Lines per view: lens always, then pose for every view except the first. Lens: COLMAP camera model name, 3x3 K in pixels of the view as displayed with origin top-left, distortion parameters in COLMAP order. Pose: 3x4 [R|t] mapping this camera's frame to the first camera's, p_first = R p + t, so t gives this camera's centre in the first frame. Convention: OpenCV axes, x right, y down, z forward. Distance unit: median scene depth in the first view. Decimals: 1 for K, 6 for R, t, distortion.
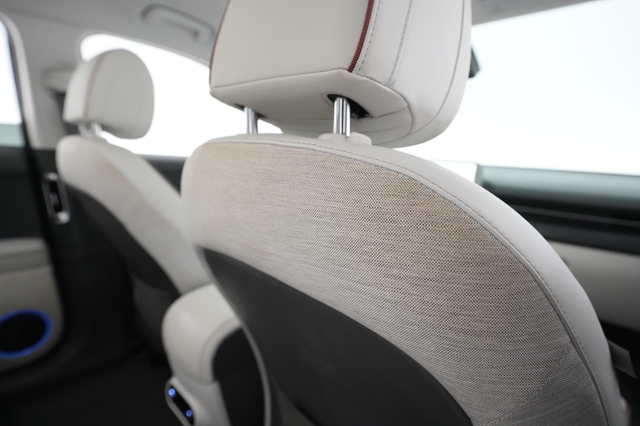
lens RADIAL K [[368.4, 0, 320.0], [0, 368.4, 213.0], [0, 0, 1]] dist [0.000023, -0.000004]
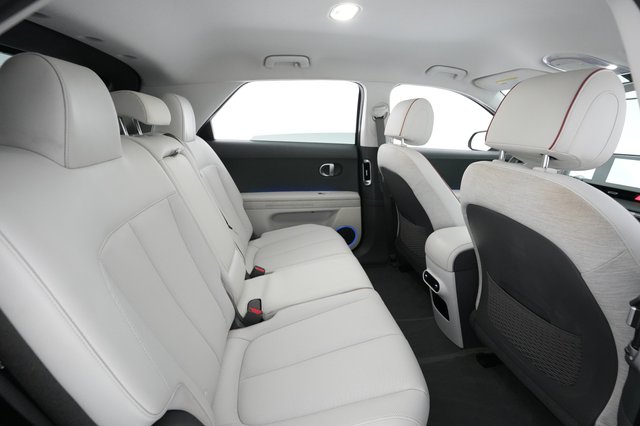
lens RADIAL K [[308.4, 0, 320.0], [0, 308.4, 213.0], [0, 0, 1]] dist [0.001846, 0.000823]
pose [[0.824156, 0.141609, -0.548374, -0.002829], [-0.089934, 0.988674, 0.120147, -0.002682], [0.559177, -0.049702, 0.827557, -0.747788]]
